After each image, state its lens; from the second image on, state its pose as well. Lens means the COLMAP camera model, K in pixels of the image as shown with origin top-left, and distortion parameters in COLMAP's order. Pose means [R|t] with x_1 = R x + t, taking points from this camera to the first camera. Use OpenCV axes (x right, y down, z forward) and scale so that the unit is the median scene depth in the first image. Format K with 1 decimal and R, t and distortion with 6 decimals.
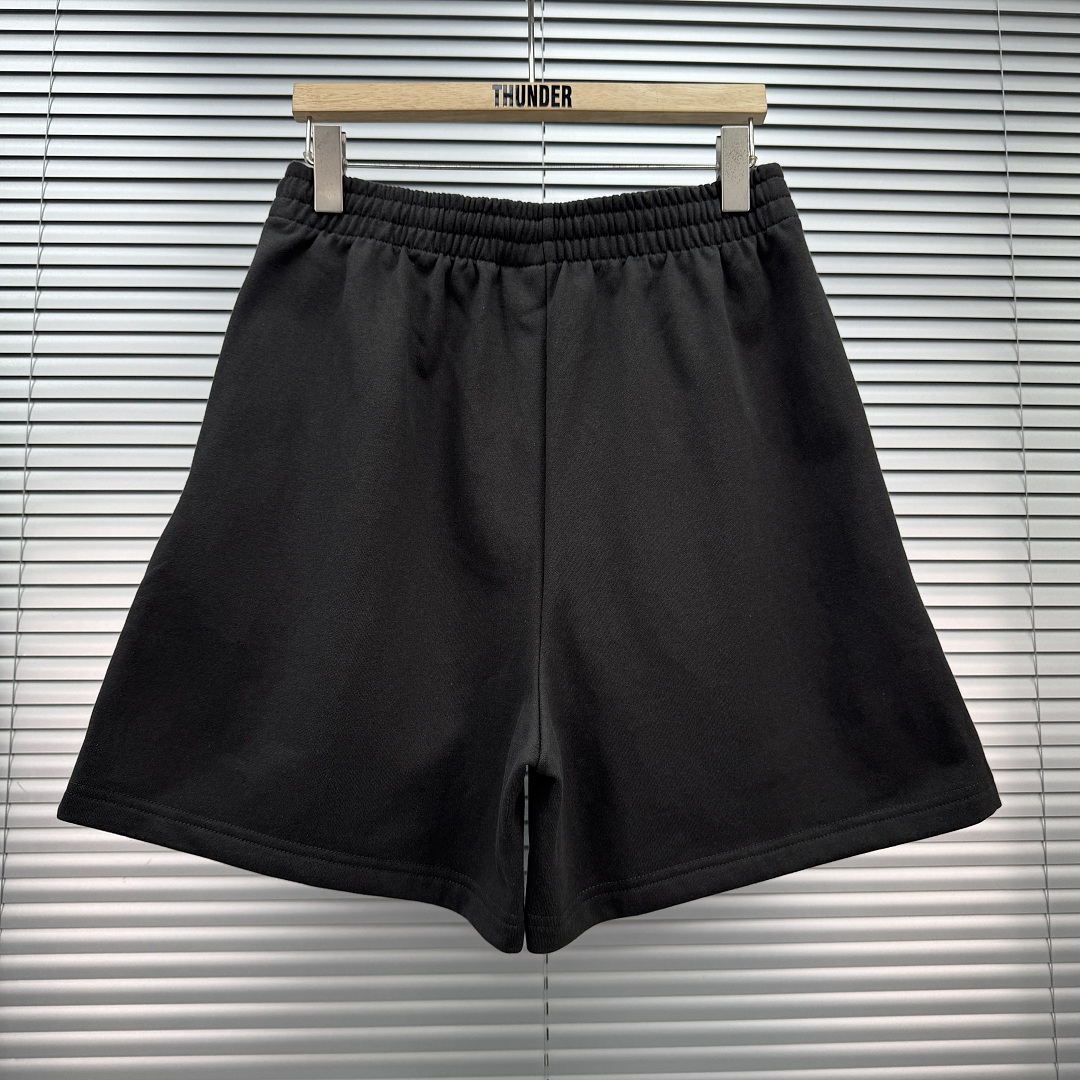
lens RADIAL K [[951.4, 0, 540.0], [0, 951.4, 540.0], [0, 0, 1]] dist [0.167833, -0.429424]
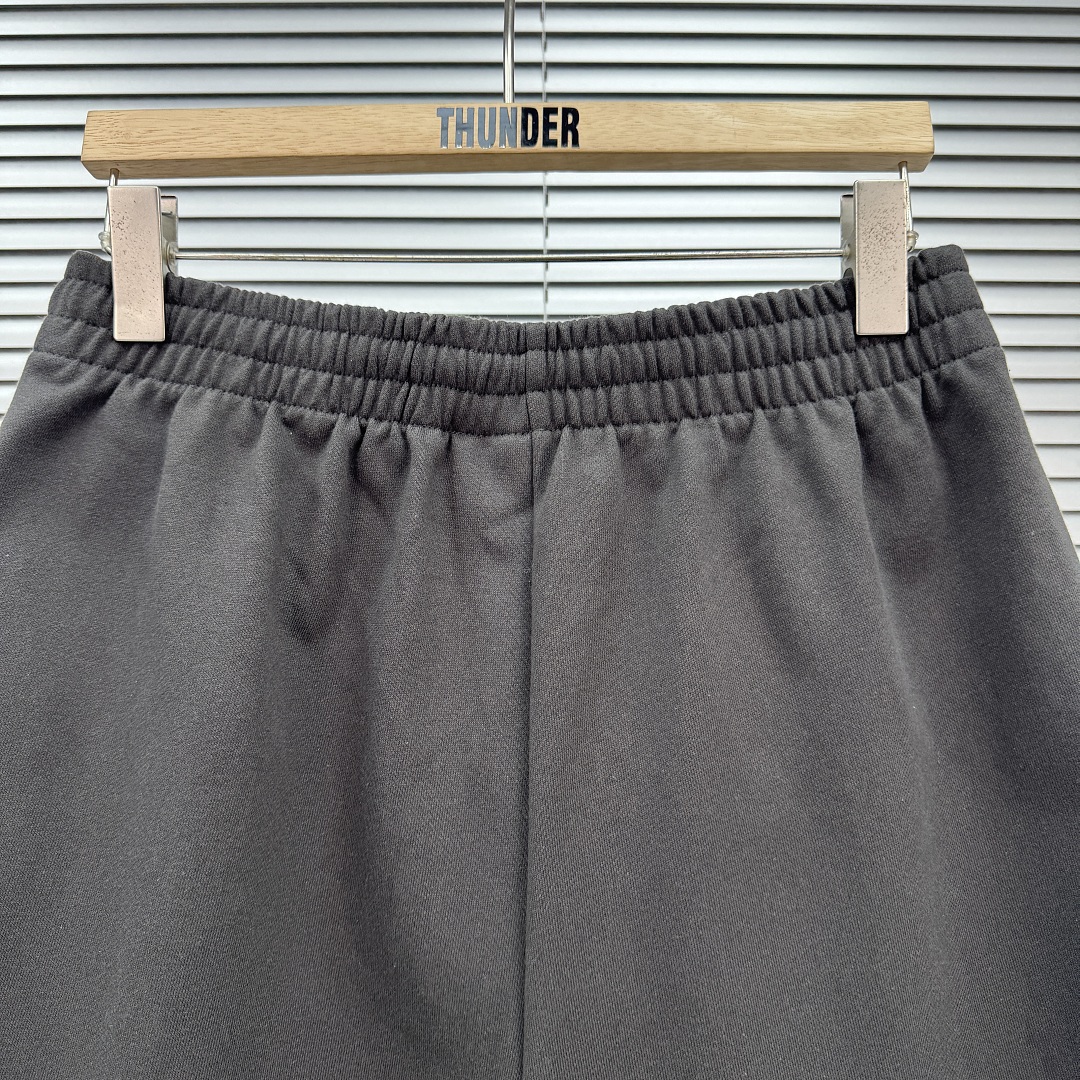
lens RADIAL K [[951.4, 0, 540.0], [0, 951.4, 540.0], [0, 0, 1]] dist [0.167833, -0.429424]
pose [[0.999569, -0.000209, -0.029341, 0.026813], [-0.000126, 0.999935, -0.011407, -0.219220], [0.029341, 0.011406, 0.999504, 0.455118]]
